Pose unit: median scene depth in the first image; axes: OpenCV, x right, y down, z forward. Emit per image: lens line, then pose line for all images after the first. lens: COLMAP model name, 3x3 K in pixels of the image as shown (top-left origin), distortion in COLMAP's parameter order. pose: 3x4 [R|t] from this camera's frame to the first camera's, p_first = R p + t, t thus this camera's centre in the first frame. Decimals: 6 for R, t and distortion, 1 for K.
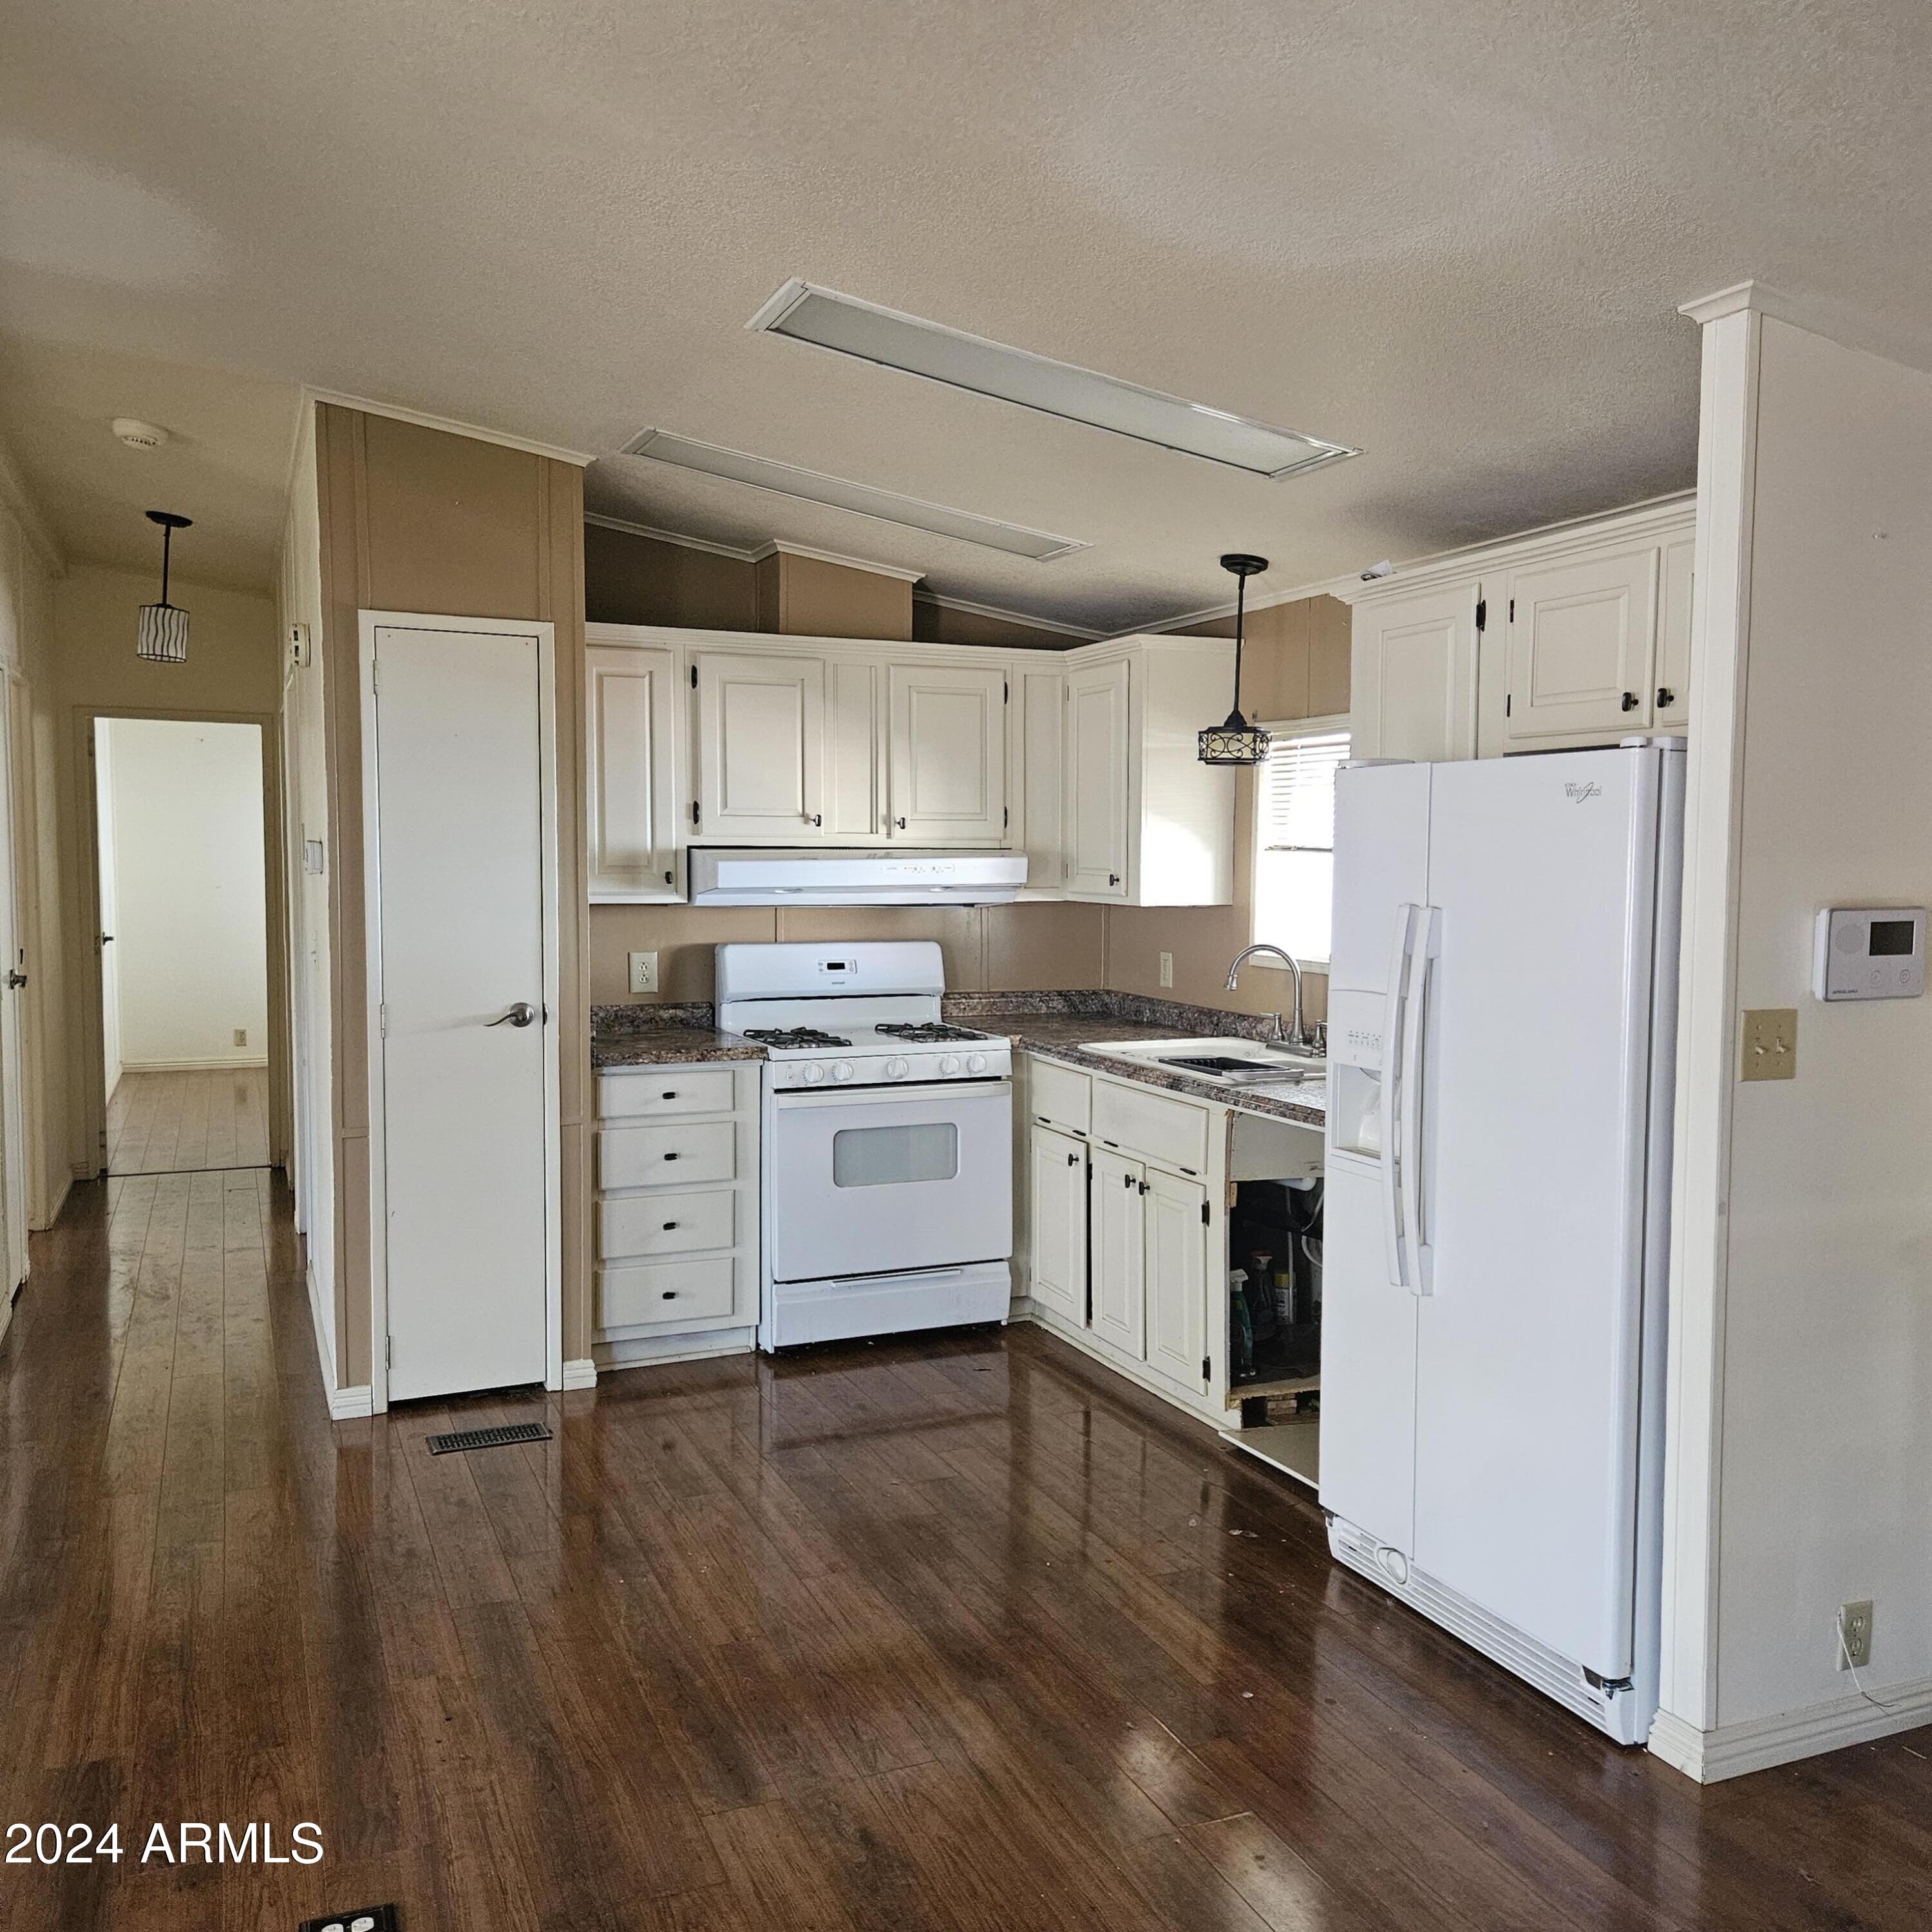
lens RADIAL K [[1711.0, 0, 981.8], [0, 1711.0, 967.5], [0, 0, 1]] dist [0.084661, -0.077542]
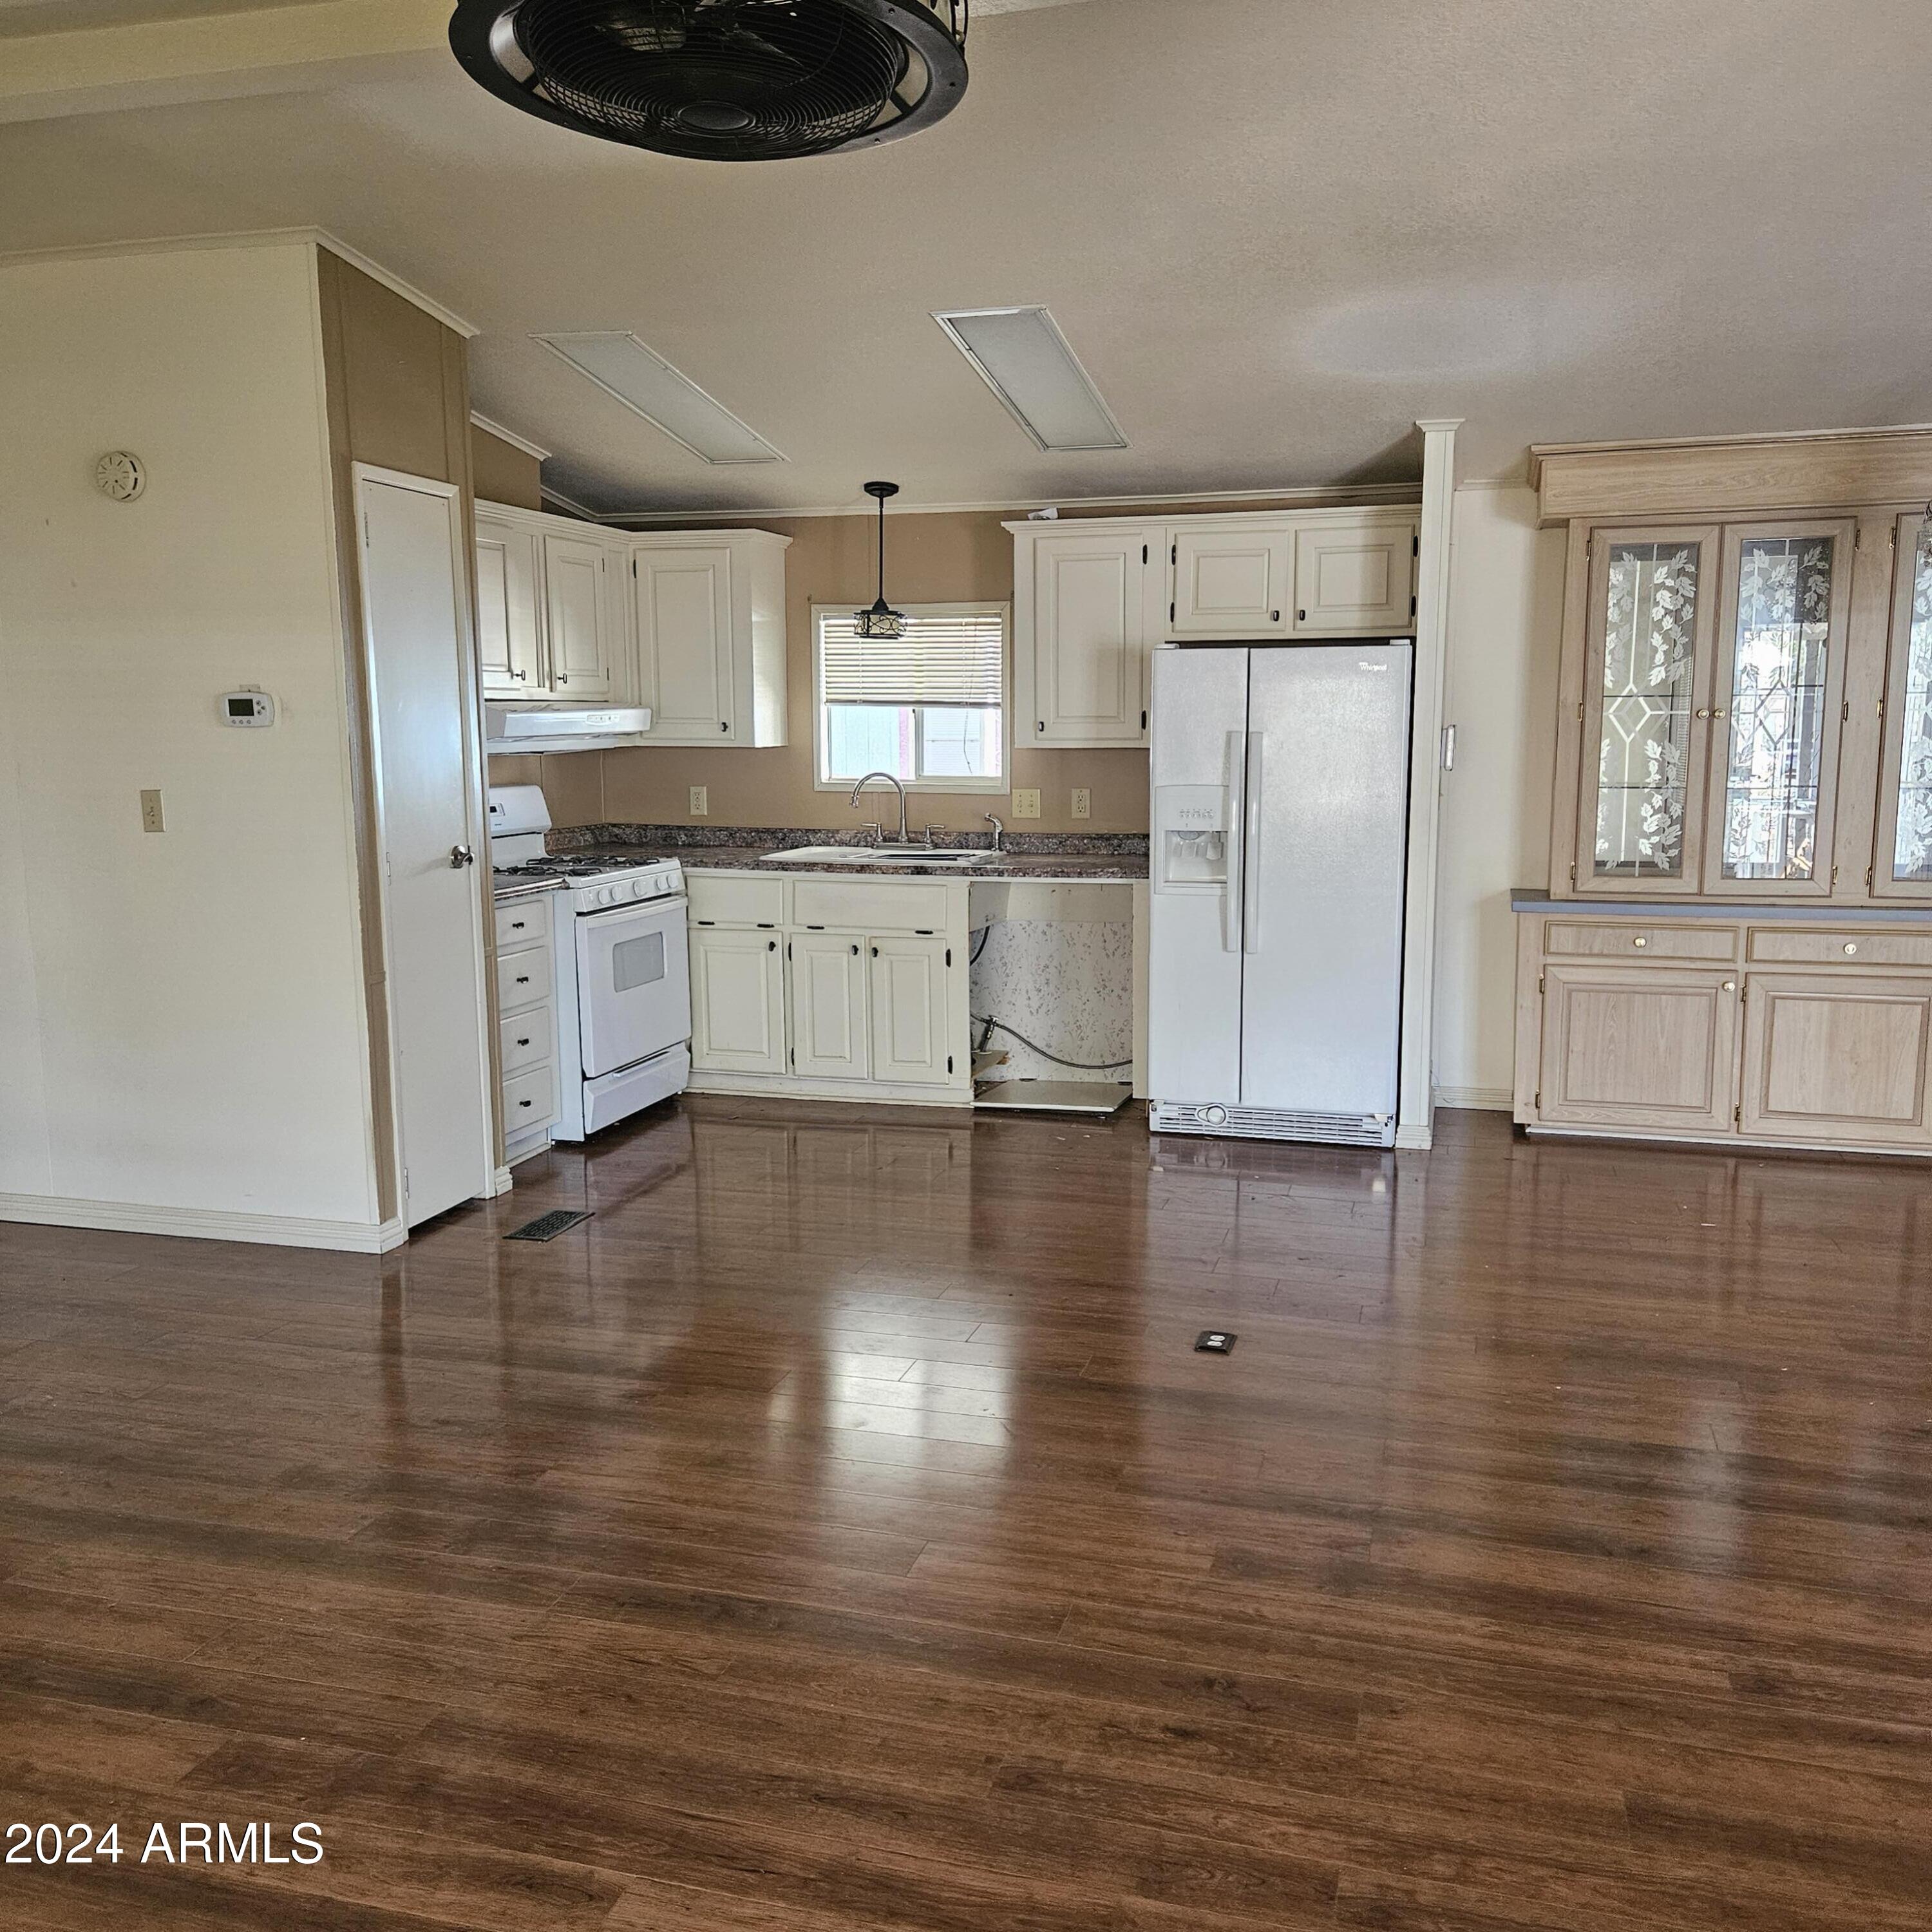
lens RADIAL K [[1711.0, 0, 977.3], [0, 1711.0, 968.3], [0, 0, 1]] dist [0.084661, -0.077542]
pose [[0.638388, -0.120104, 0.760286, -0.813693], [0.058286, 0.992458, 0.107840, -0.000899], [-0.767505, -0.024530, 0.640574, 0.056036]]
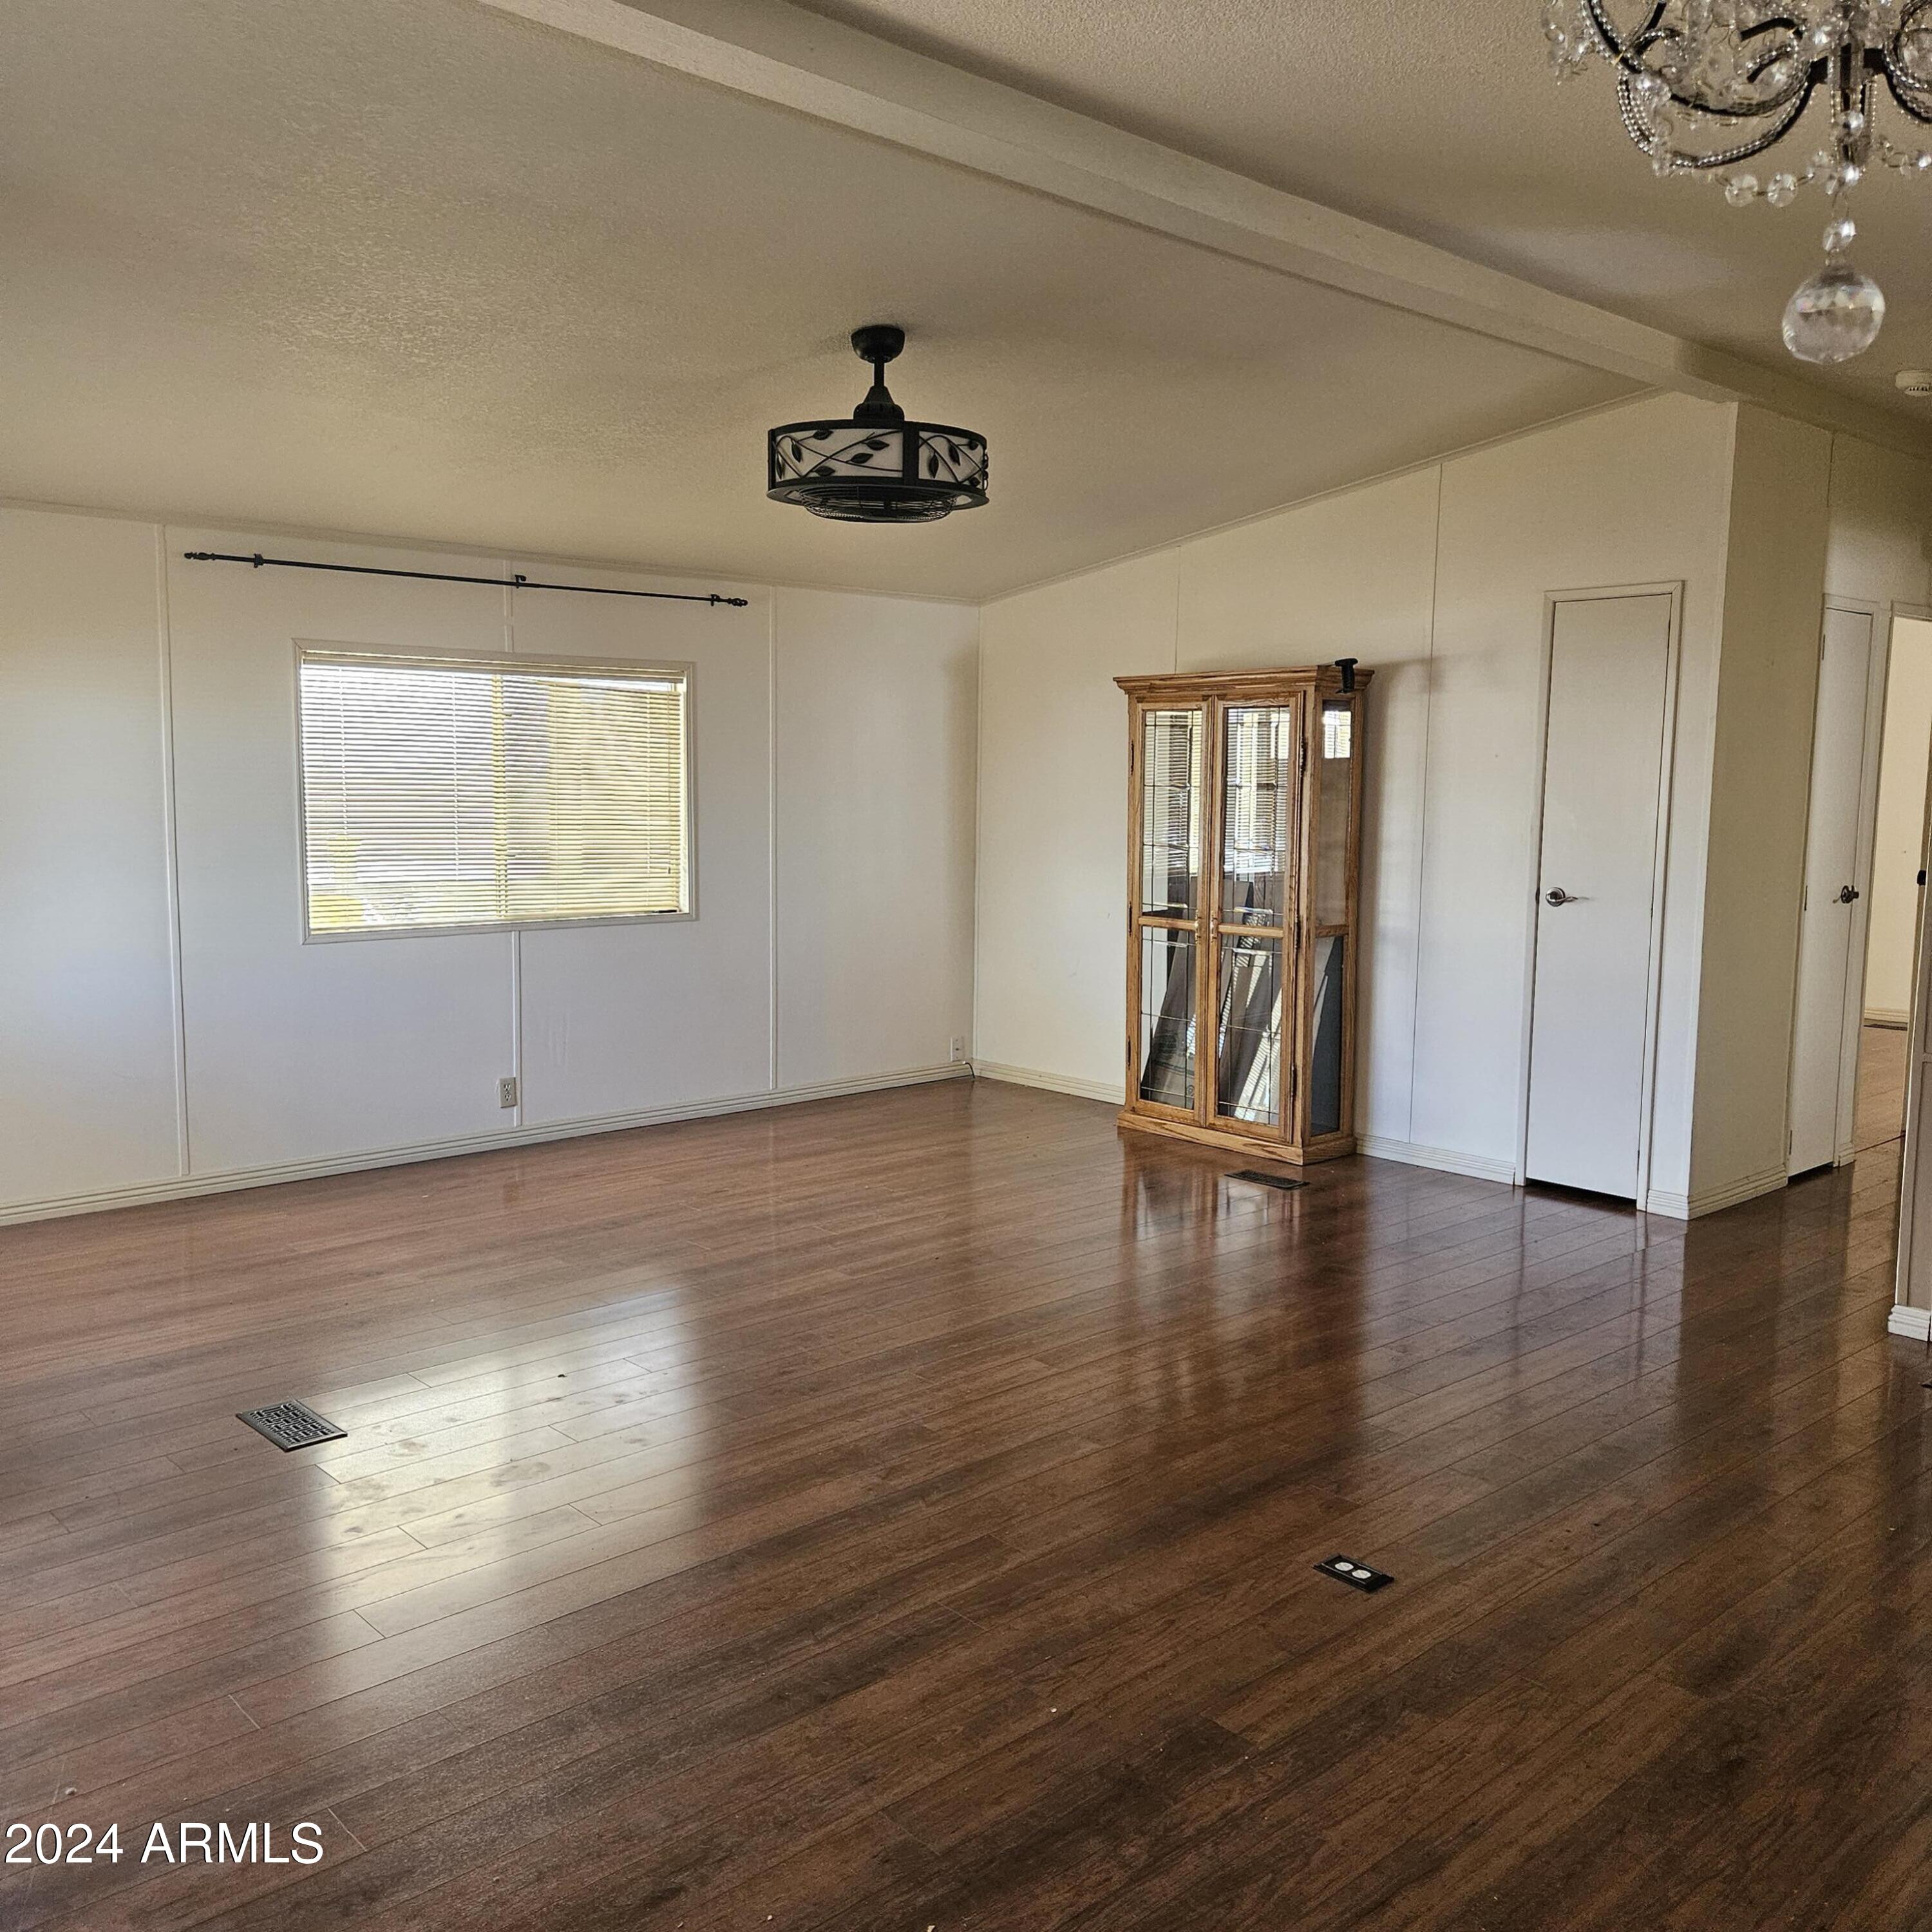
lens RADIAL K [[1711.0, 0, 968.4], [0, 1711.0, 951.8], [0, 0, 1]] dist [0.084661, -0.077542]
pose [[0.322687, 0.099026, -0.941311, 0.355225], [-0.072761, 0.994164, 0.079644, -0.005185], [0.943705, 0.042791, 0.328009, 0.122107]]
